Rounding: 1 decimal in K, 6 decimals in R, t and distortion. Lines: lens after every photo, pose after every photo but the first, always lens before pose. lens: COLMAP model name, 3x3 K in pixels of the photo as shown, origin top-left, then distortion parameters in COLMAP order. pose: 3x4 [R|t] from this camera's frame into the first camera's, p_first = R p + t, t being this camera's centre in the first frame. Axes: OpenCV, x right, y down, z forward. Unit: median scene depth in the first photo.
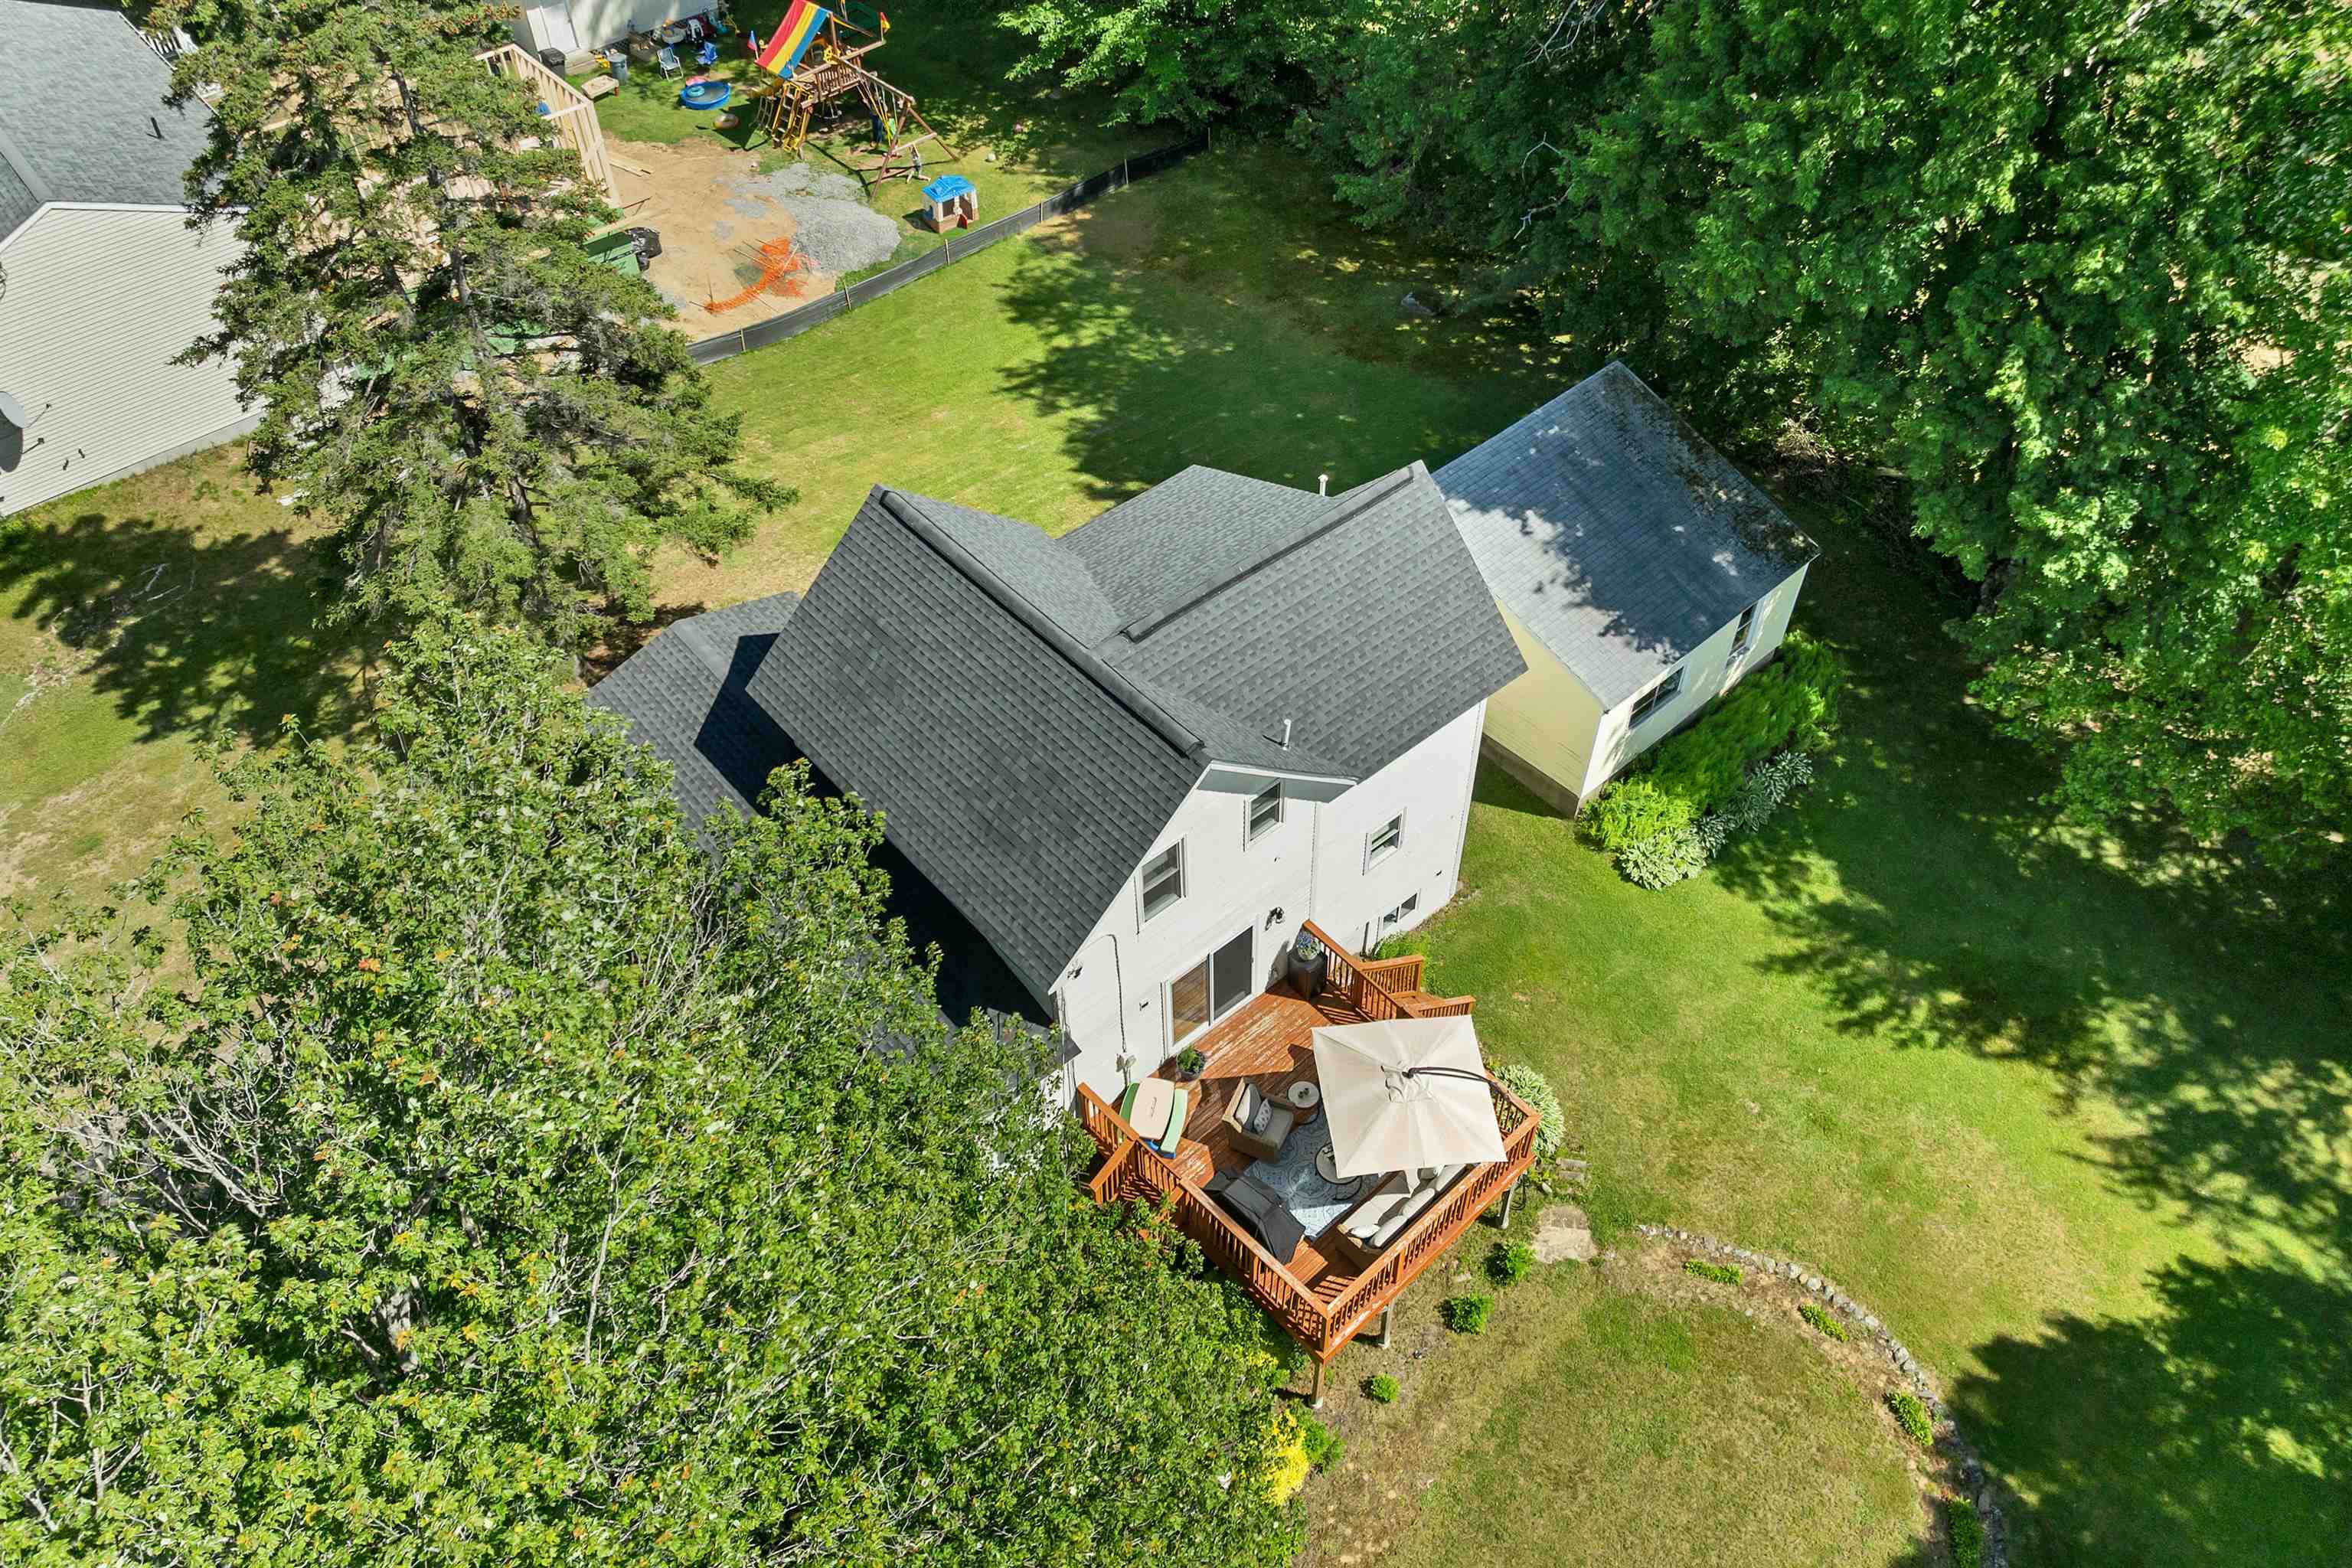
lens RADIAL K [[1698.3, 0, 1185.3], [0, 1698.3, 768.1], [0, 0, 1]] dist [-0.043606, 0.006505]
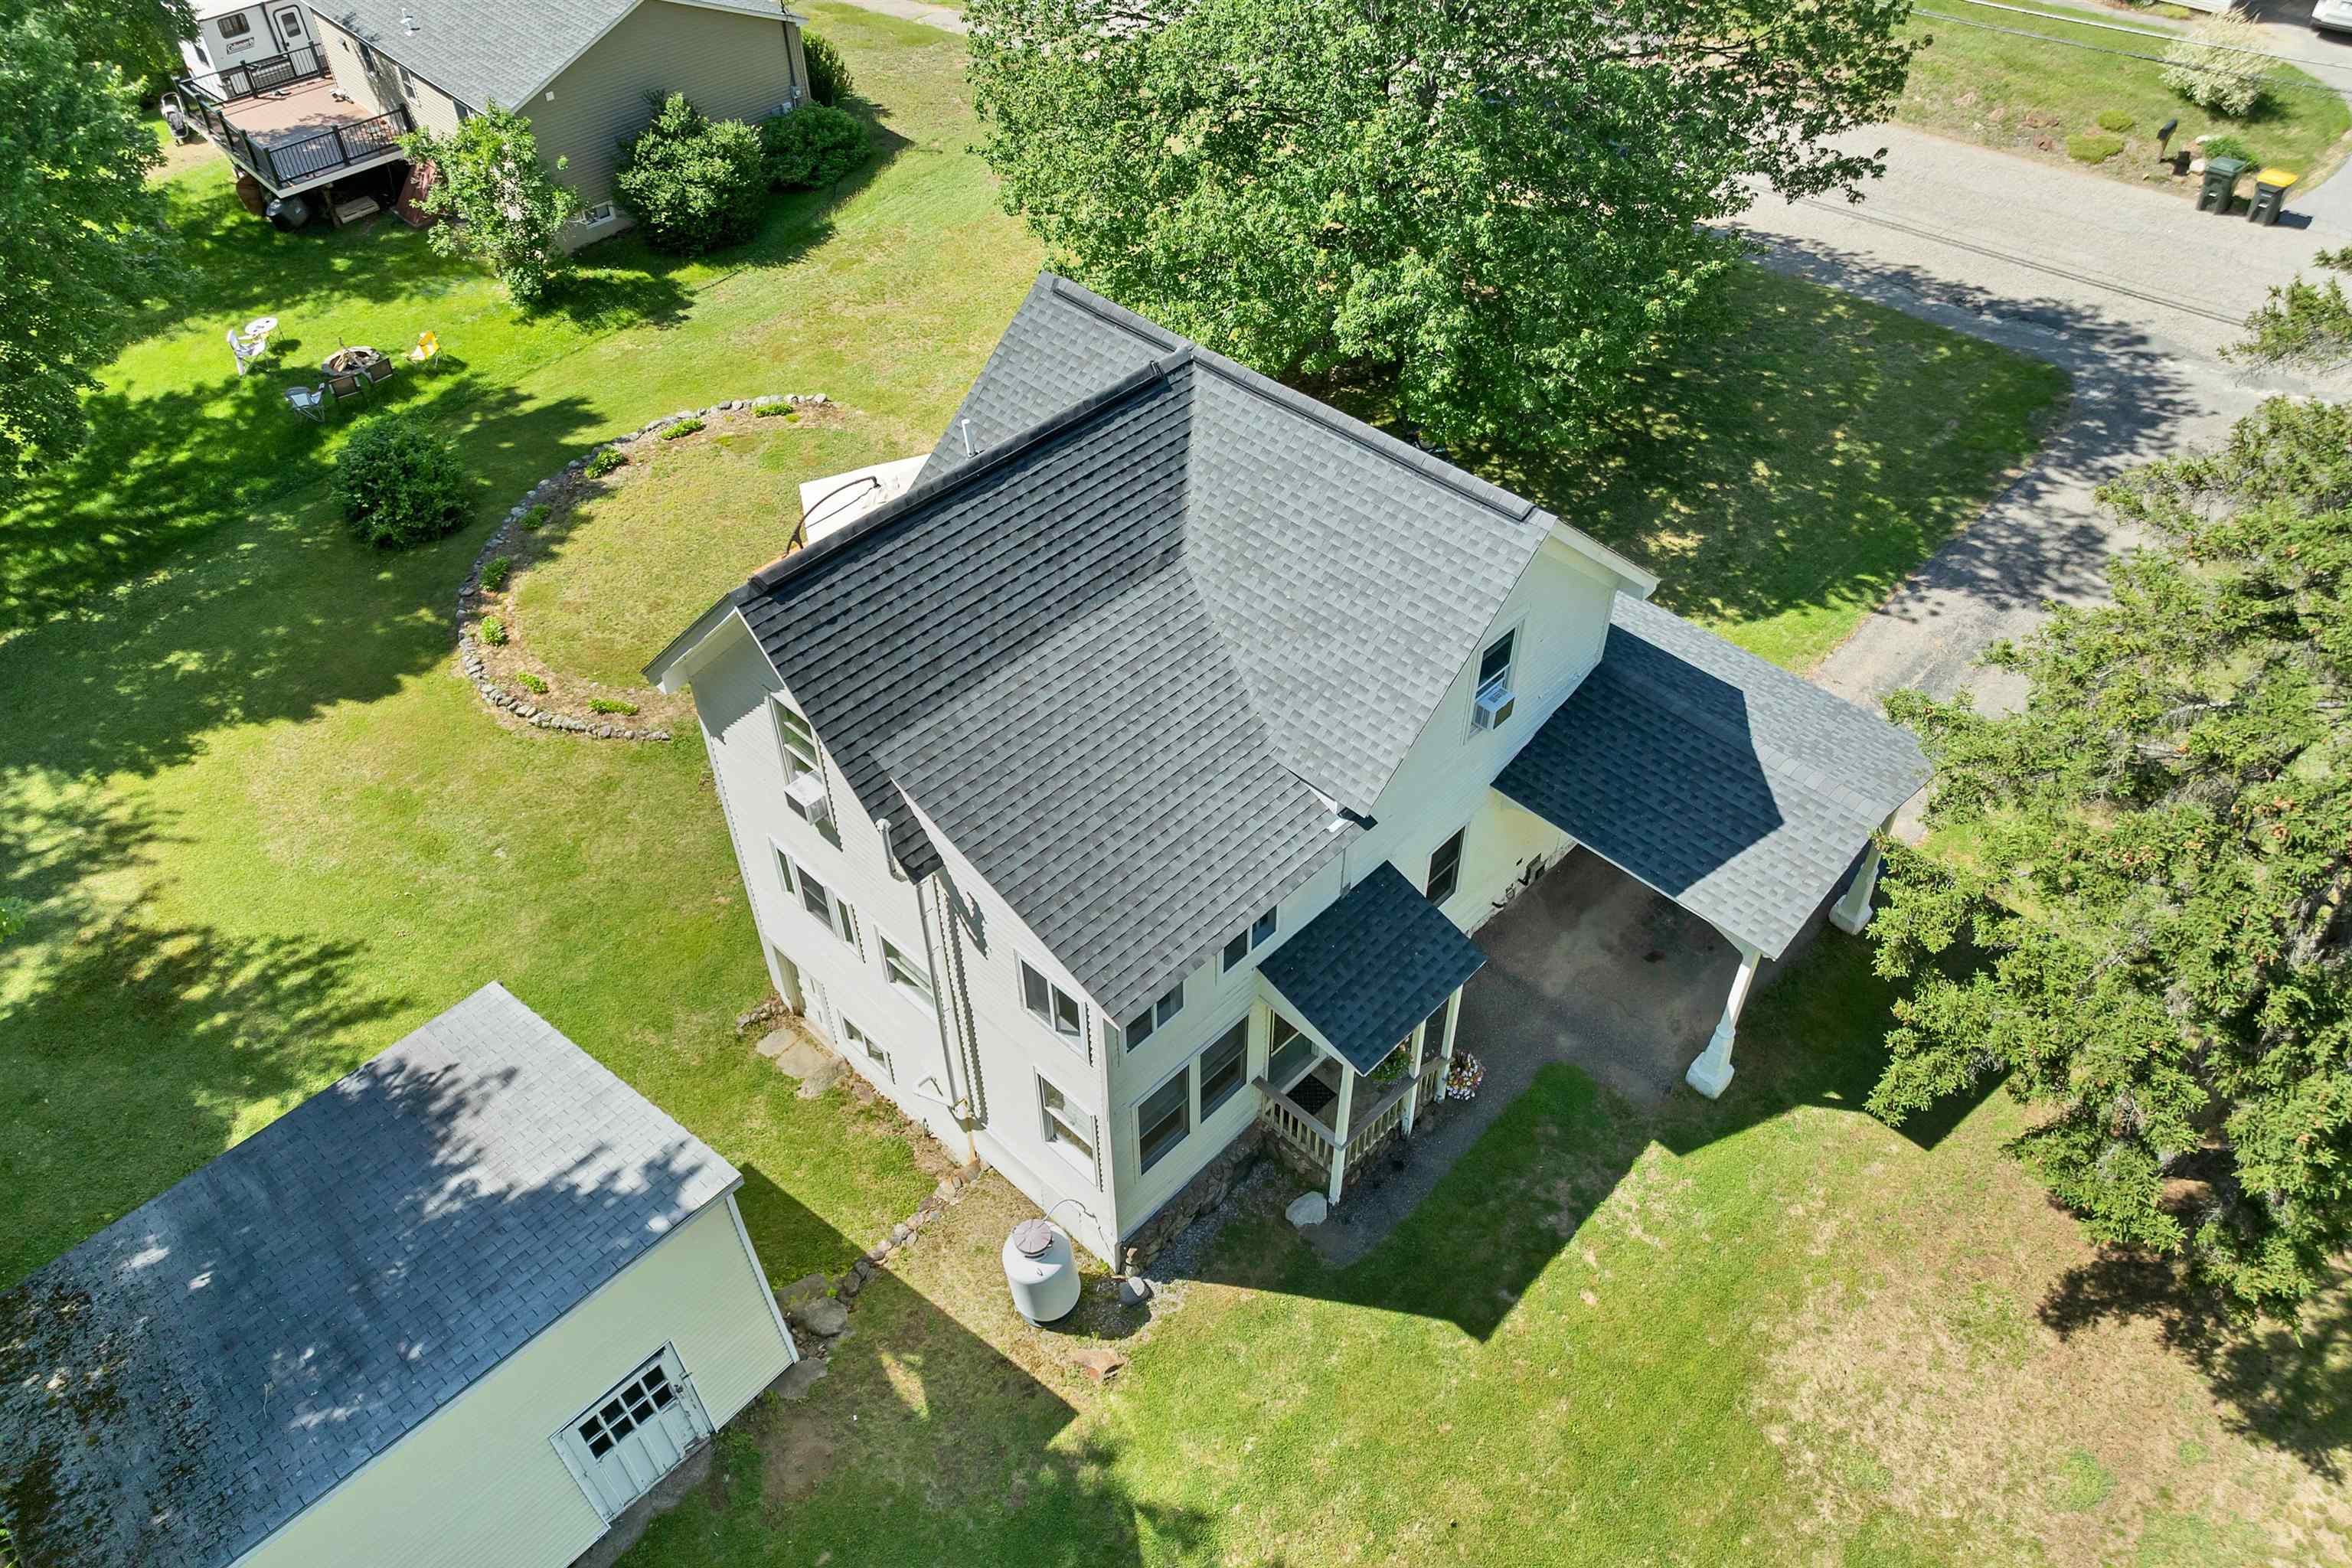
lens RADIAL K [[1698.3, 0, 1170.0], [0, 1698.3, 778.1], [0, 0, 1]] dist [-0.043606, 0.006505]
pose [[-0.995644, 0.079142, -0.049293, 0.009402], [-0.051156, -0.021681, 0.998455, -0.646523], [0.077951, 0.996628, 0.025635, 0.837060]]
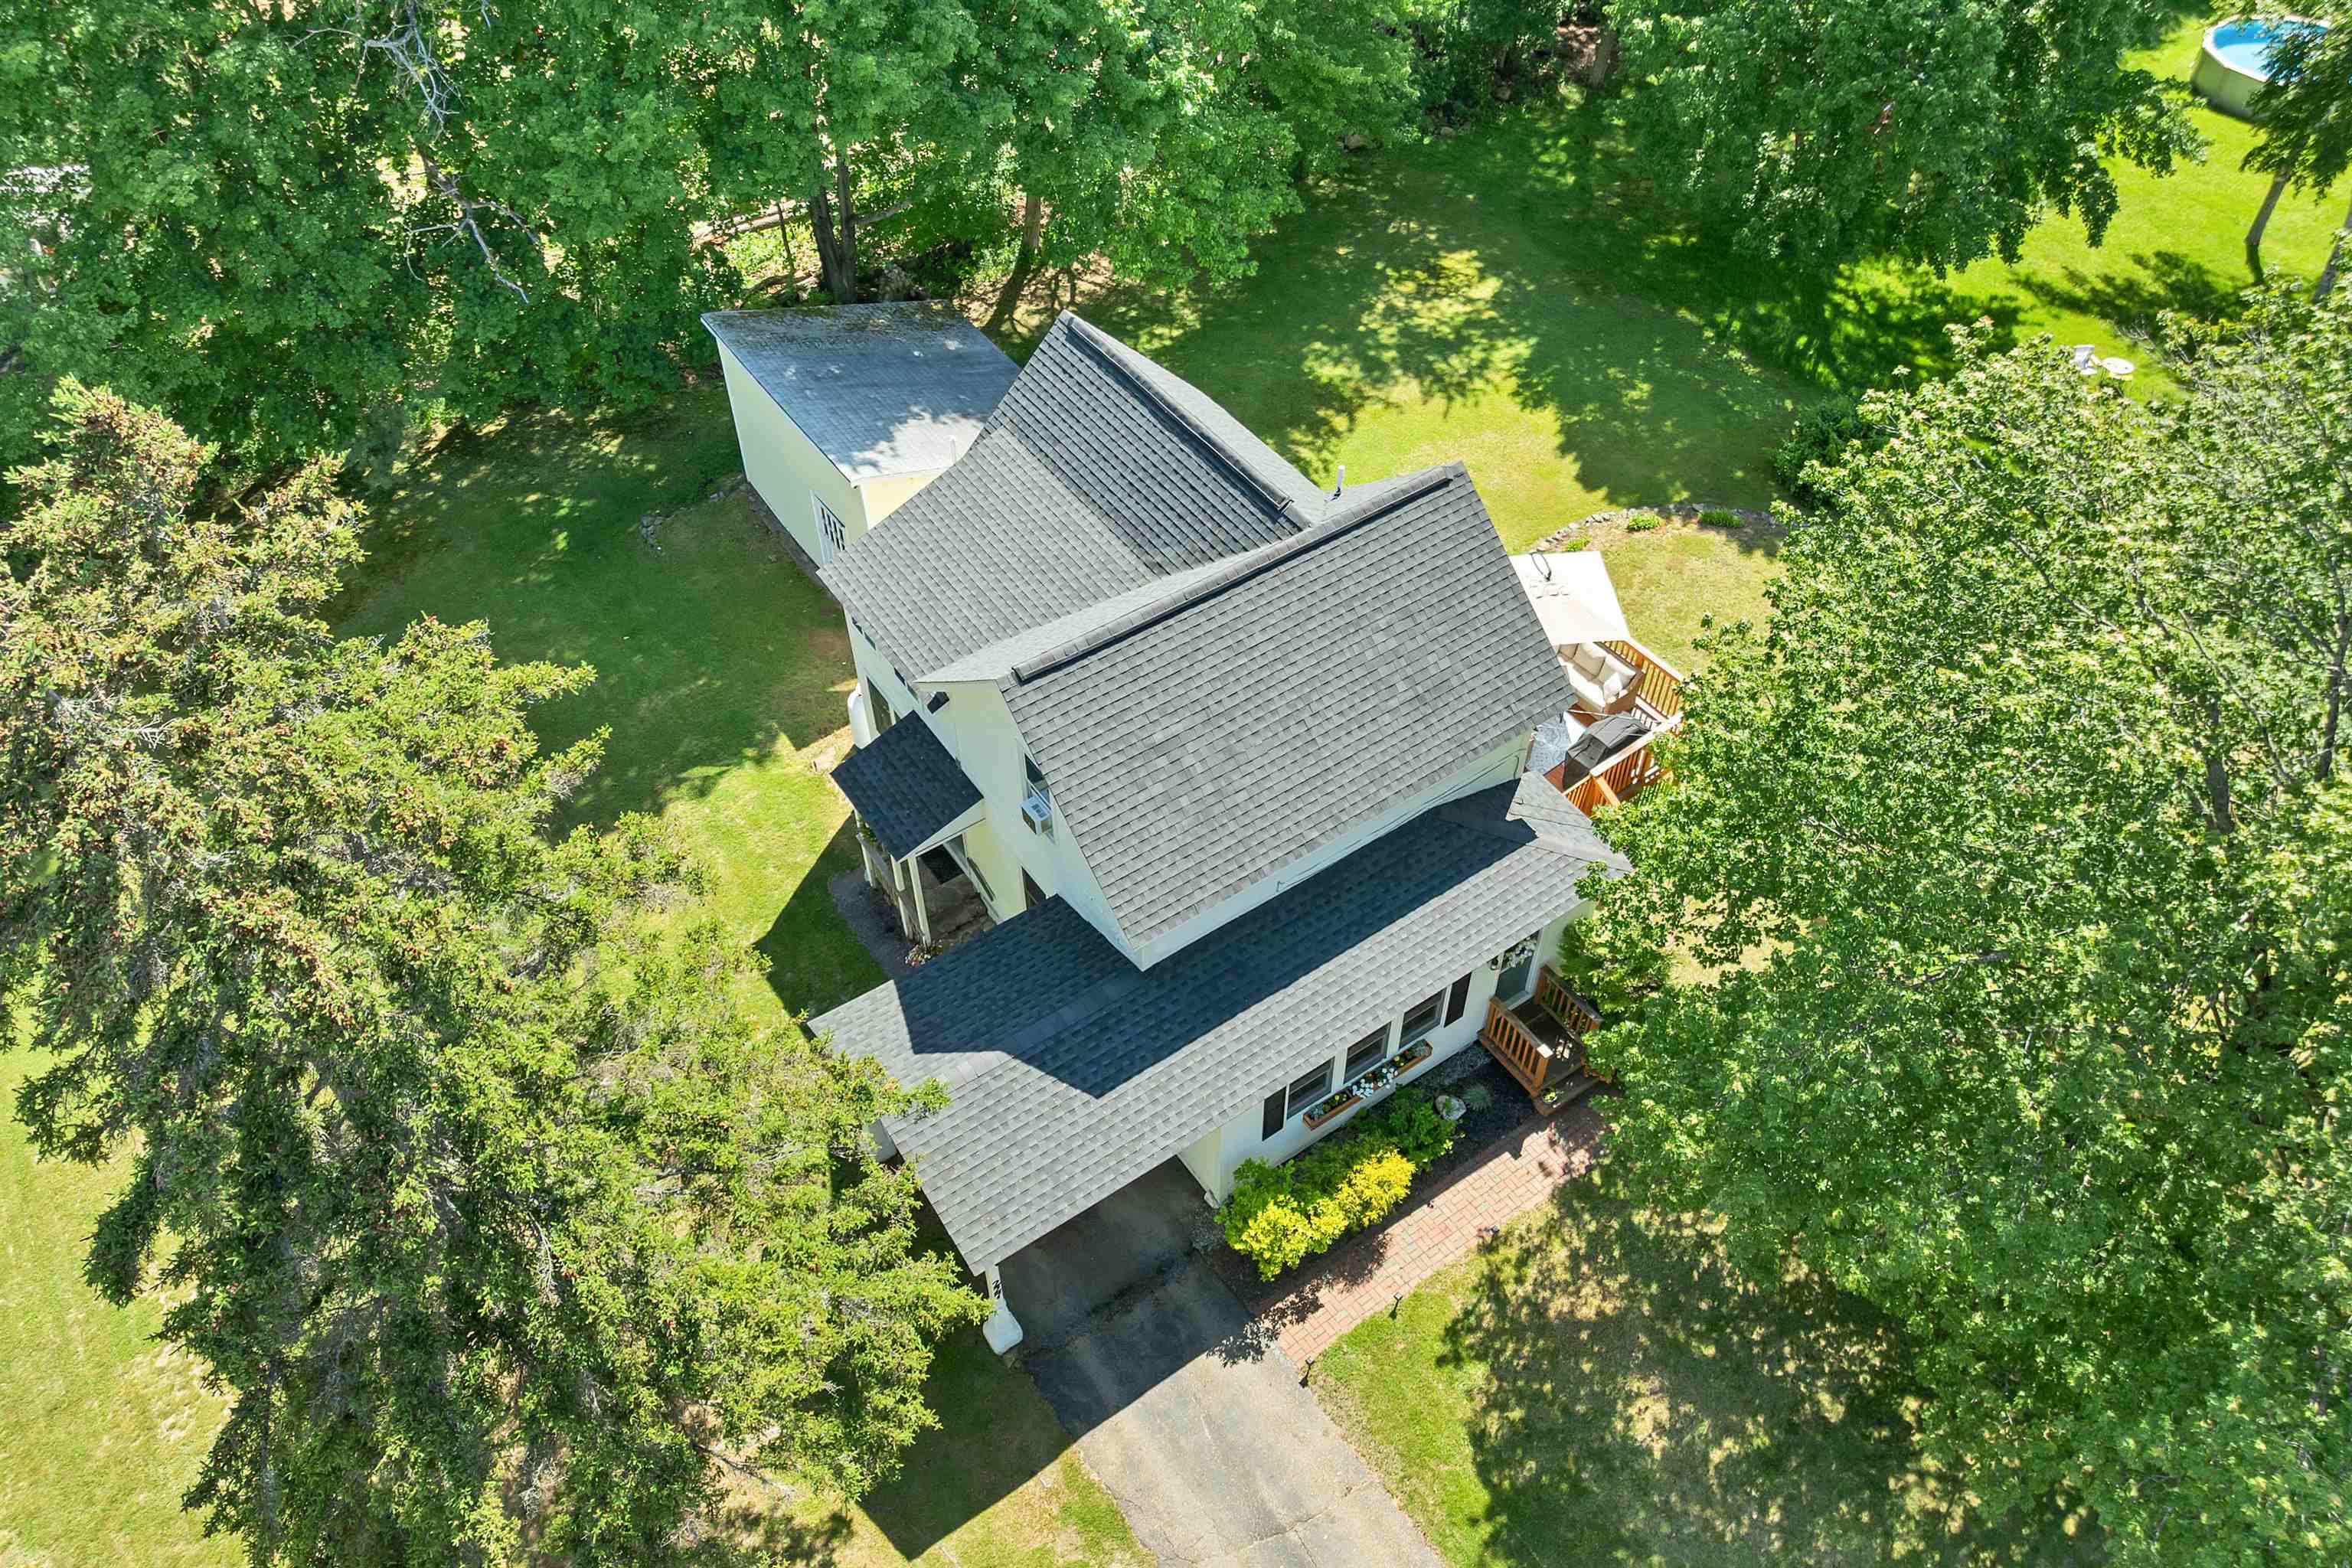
lens RADIAL K [[1698.3, 0, 1195.8], [0, 1698.3, 797.0], [0, 0, 1]] dist [-0.043606, 0.006505]
pose [[0.102924, -0.732242, 0.673222, -0.595108], [0.729431, 0.515715, 0.449409, -0.338484], [-0.676267, 0.444814, 0.587199, 0.374225]]
